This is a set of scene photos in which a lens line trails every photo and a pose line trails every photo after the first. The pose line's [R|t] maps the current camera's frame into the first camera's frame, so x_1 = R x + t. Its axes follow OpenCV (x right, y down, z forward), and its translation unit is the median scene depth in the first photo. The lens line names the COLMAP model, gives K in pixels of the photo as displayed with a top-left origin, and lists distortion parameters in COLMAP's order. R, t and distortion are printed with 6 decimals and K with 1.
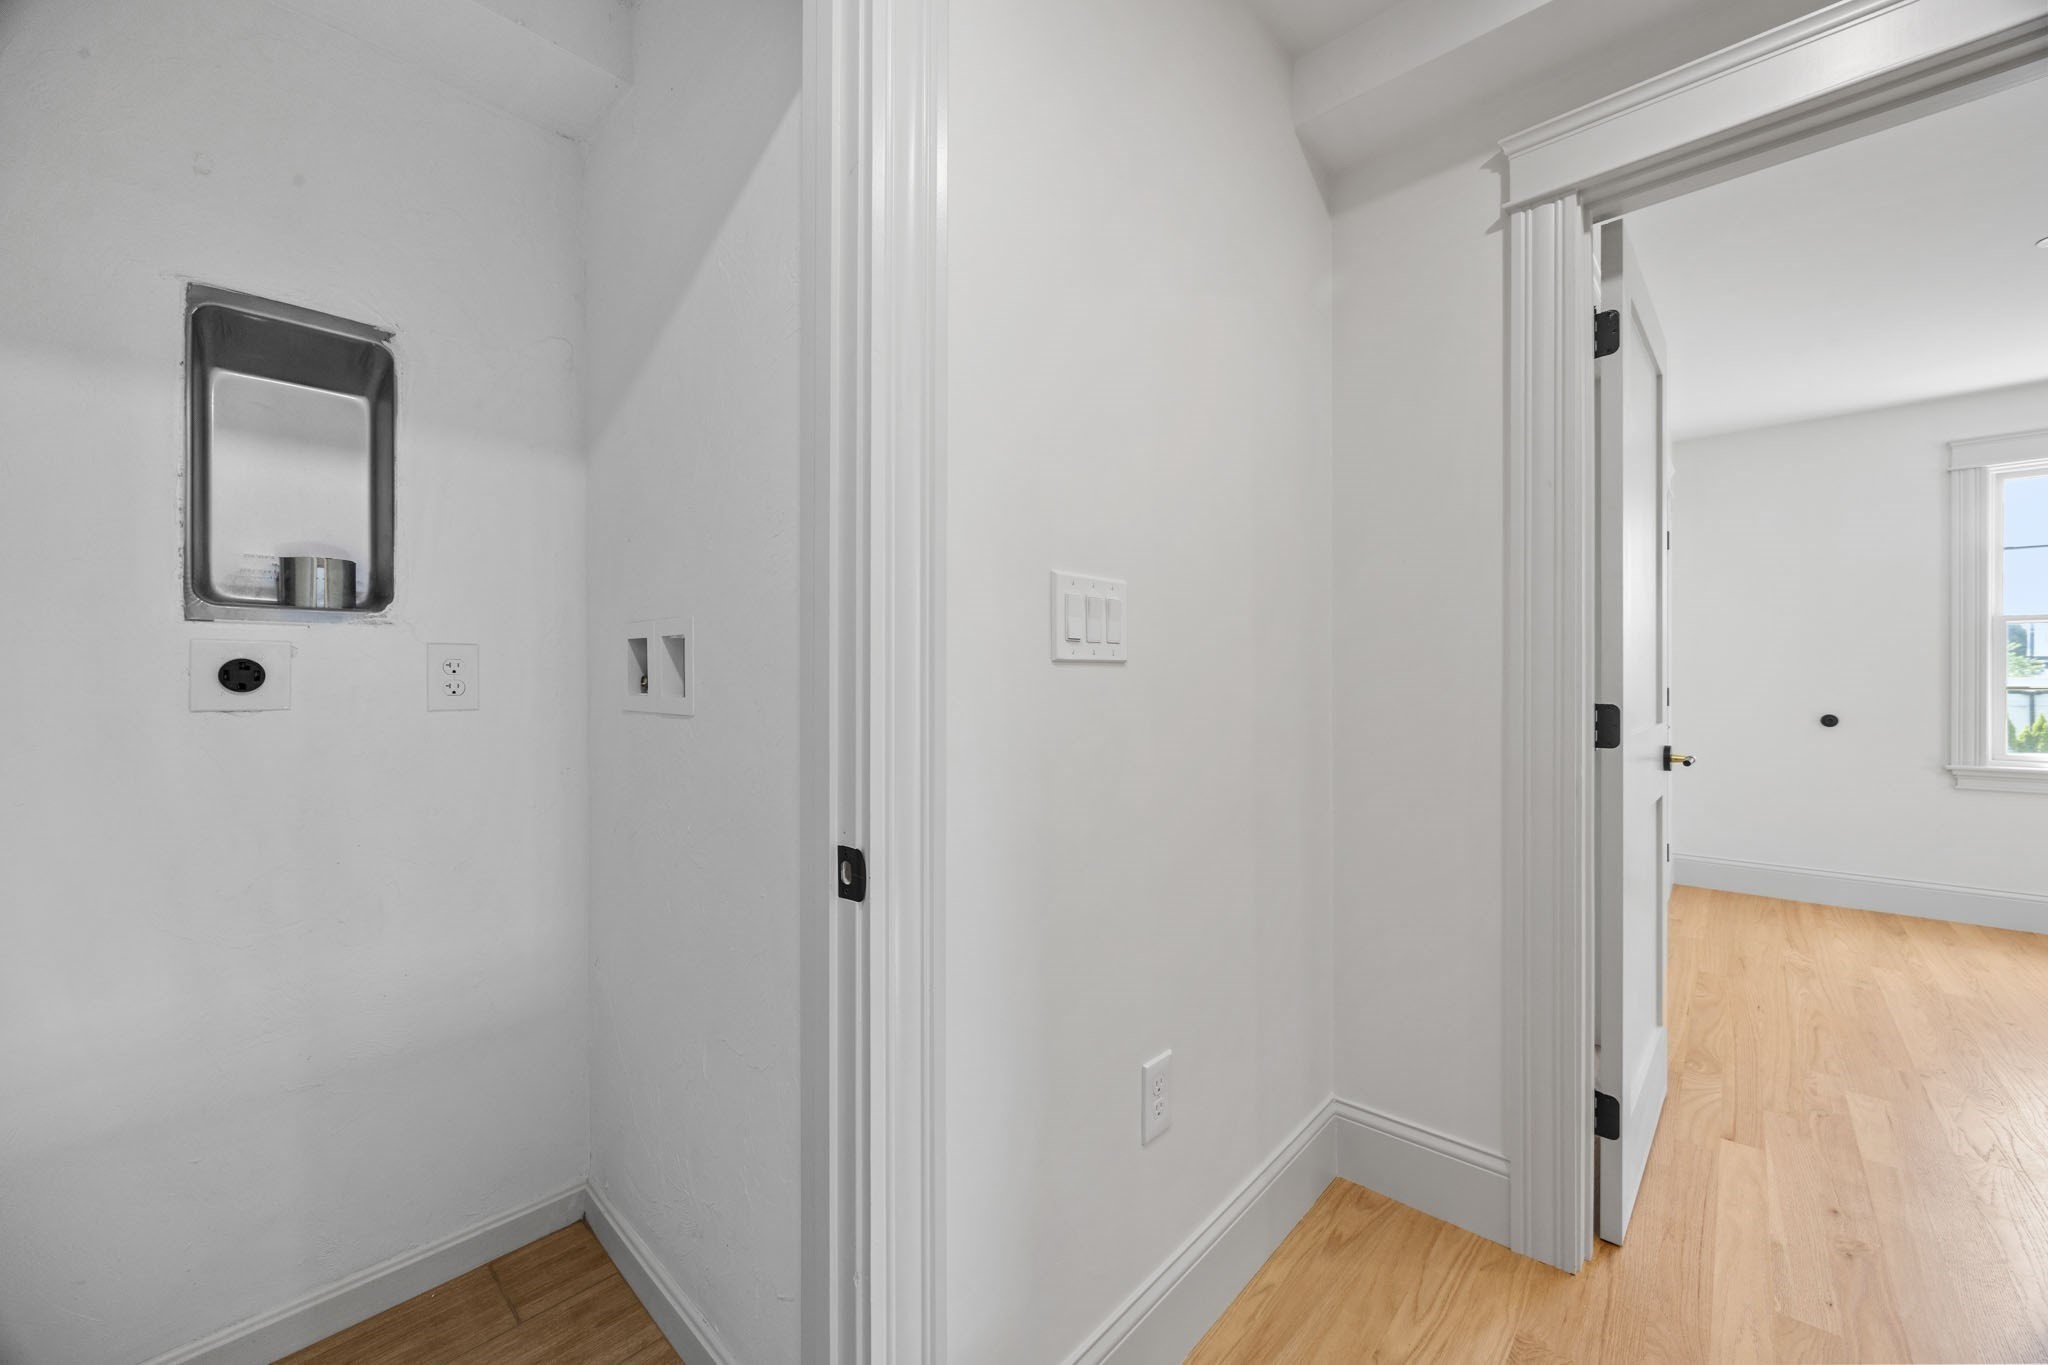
lens RADIAL K [[777.4, 0, 1028.6], [0, 777.4, 683.6], [0, 0, 1]] dist [-0.001785, -0.000415]
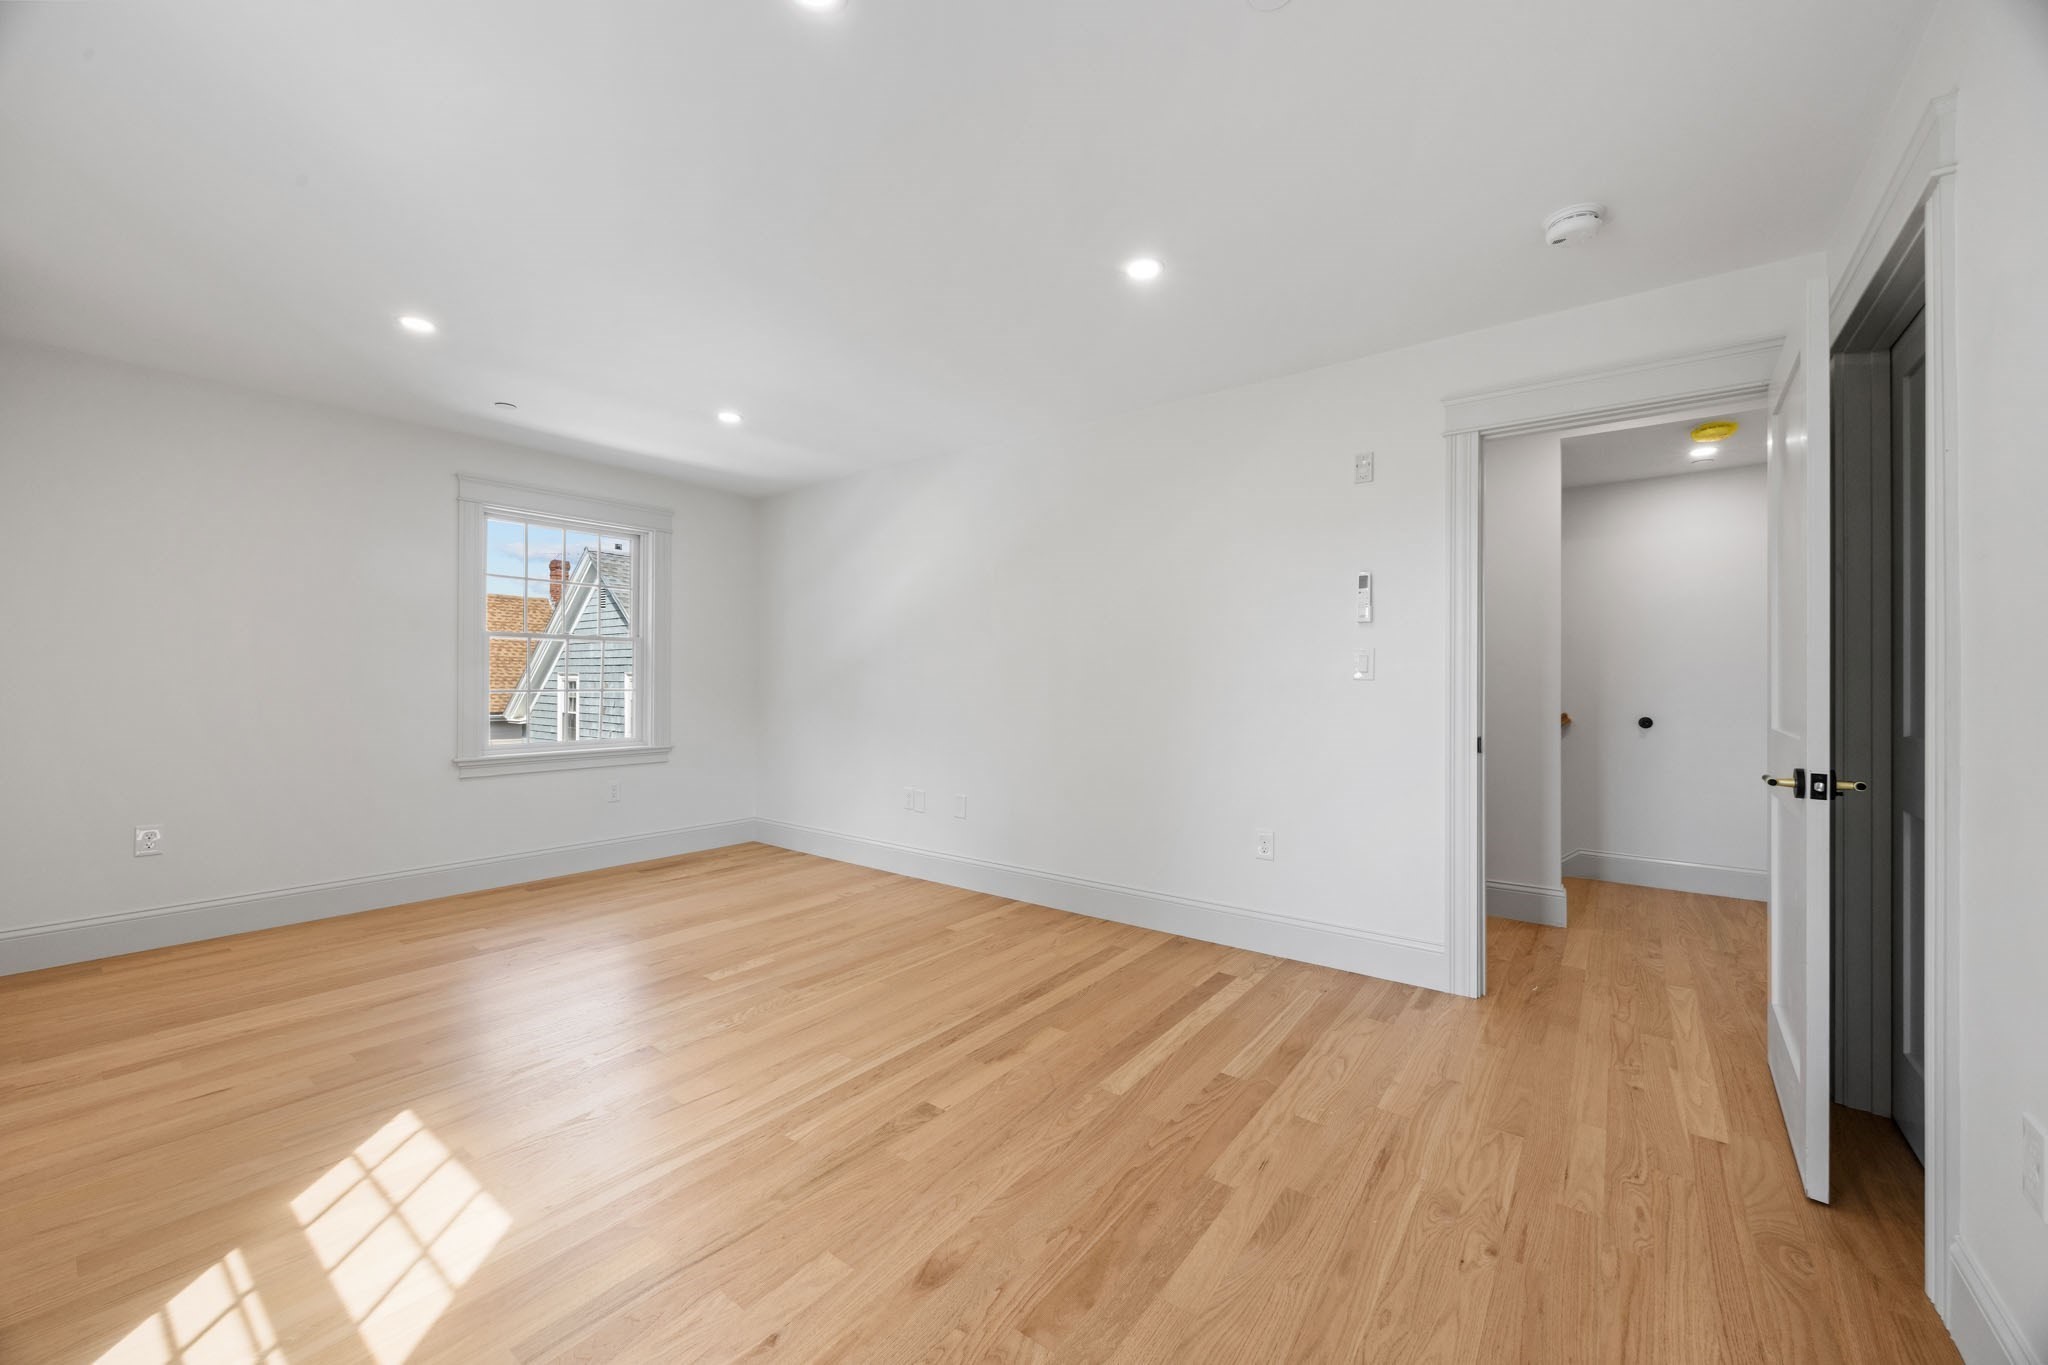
lens RADIAL K [[777.4, 0, 1044.1], [0, 777.4, 680.7], [0, 0, 1]] dist [-0.001785, -0.000415]
pose [[-0.994691, 0.001526, -0.102900, 1.012731], [0.001242, 0.999995, 0.002826, -0.010639], [0.102904, 0.002683, -0.994688, 1.027375]]
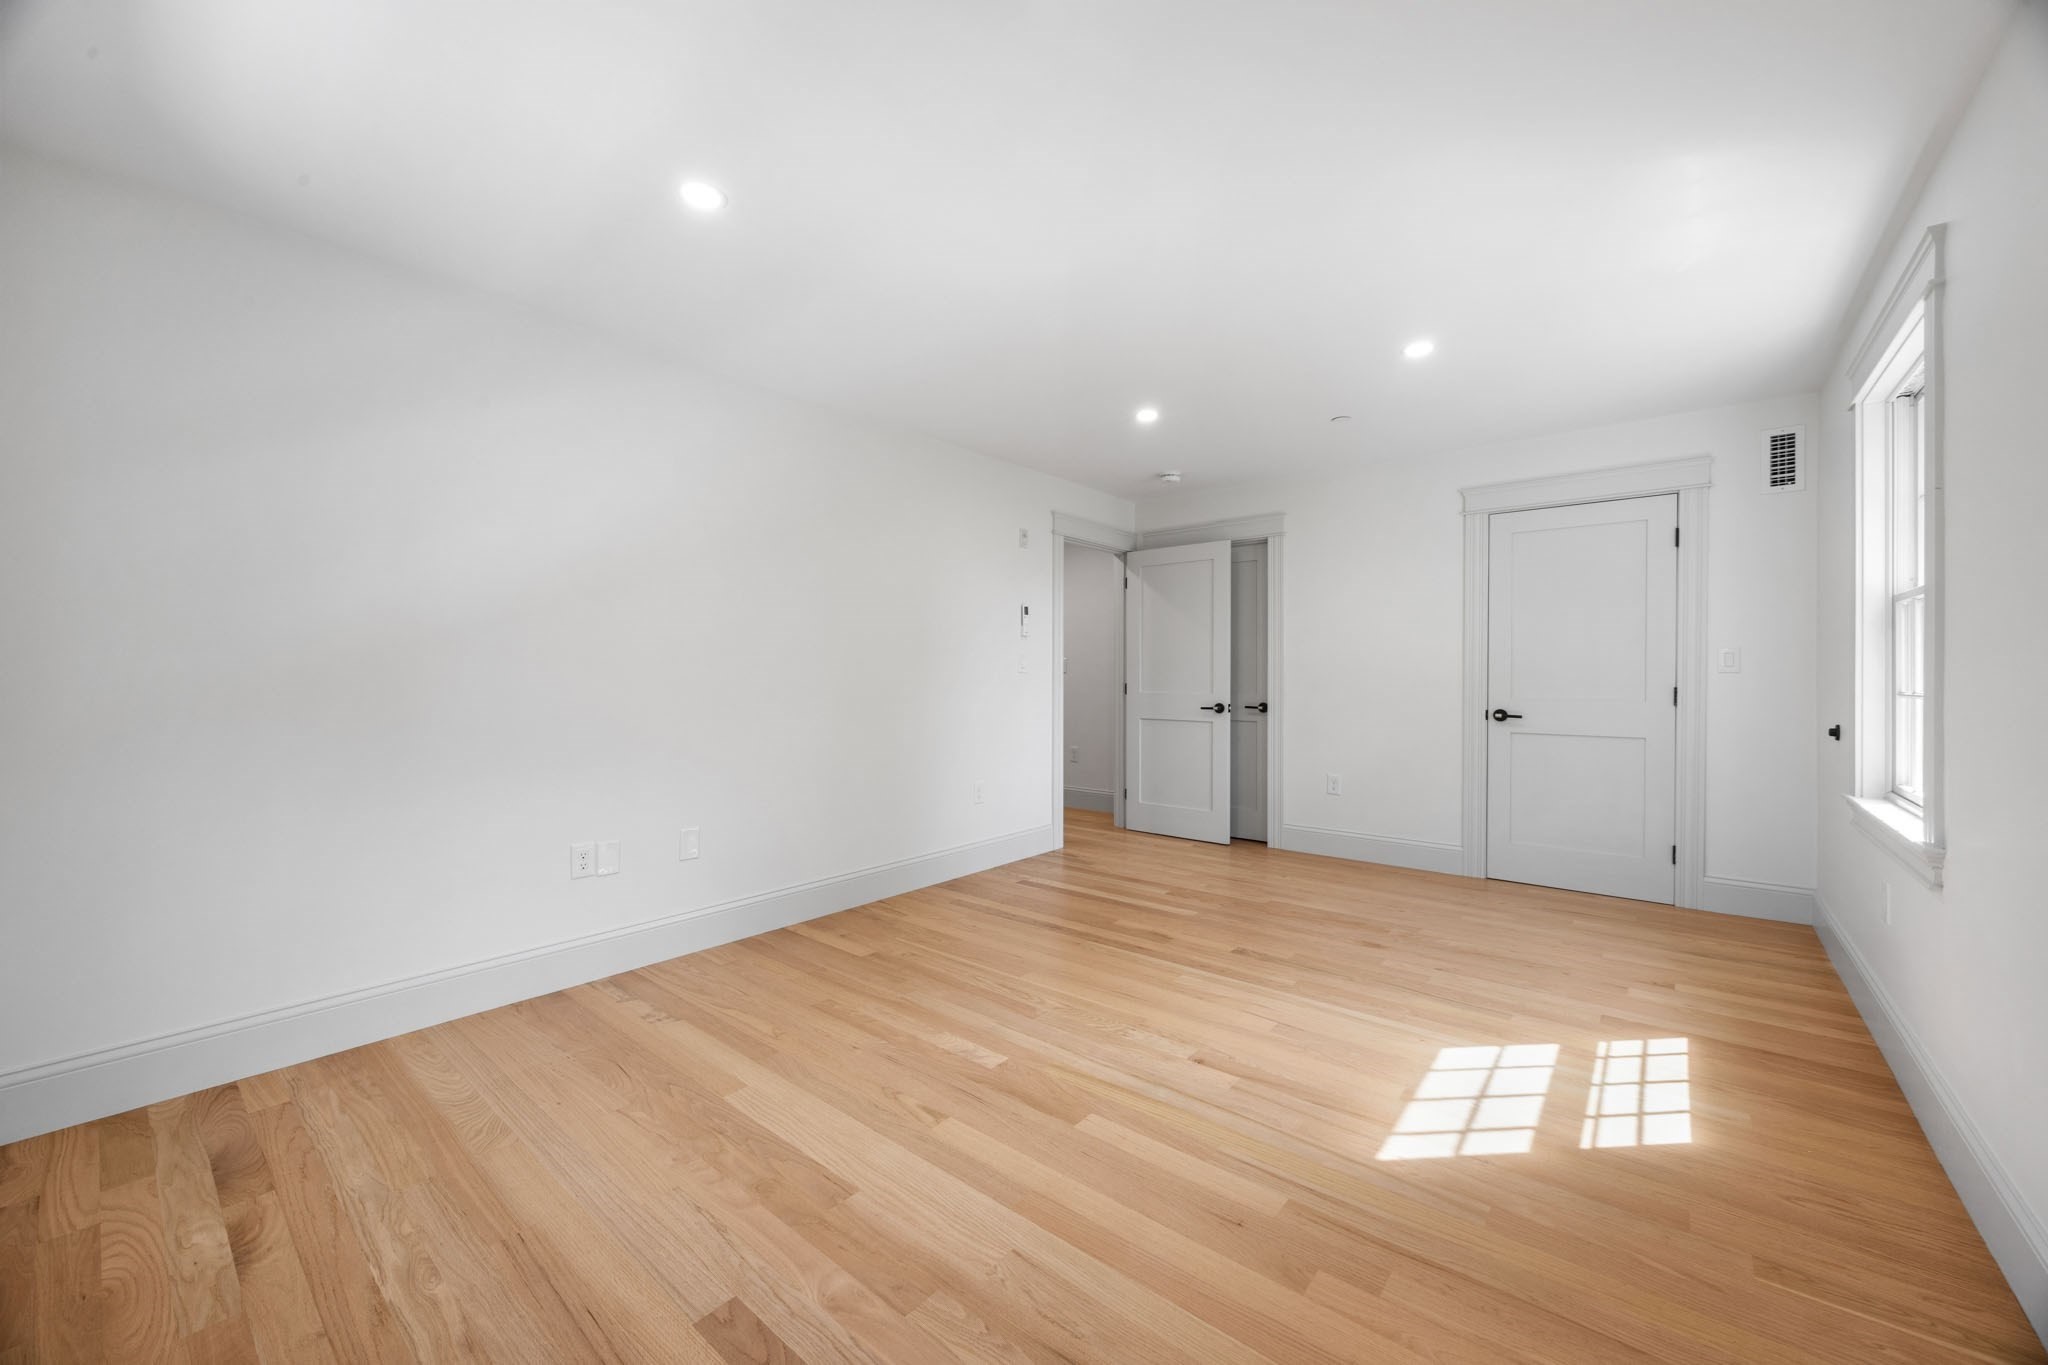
lens RADIAL K [[777.4, 0, 1021.9], [0, 777.4, 683.6], [0, 0, 1]] dist [-0.001785, -0.000415]
pose [[0.047701, 0.014564, -0.998755, 1.911088], [-0.002388, 0.999893, 0.014466, -0.008667], [0.998859, 0.001695, 0.047730, 0.155003]]
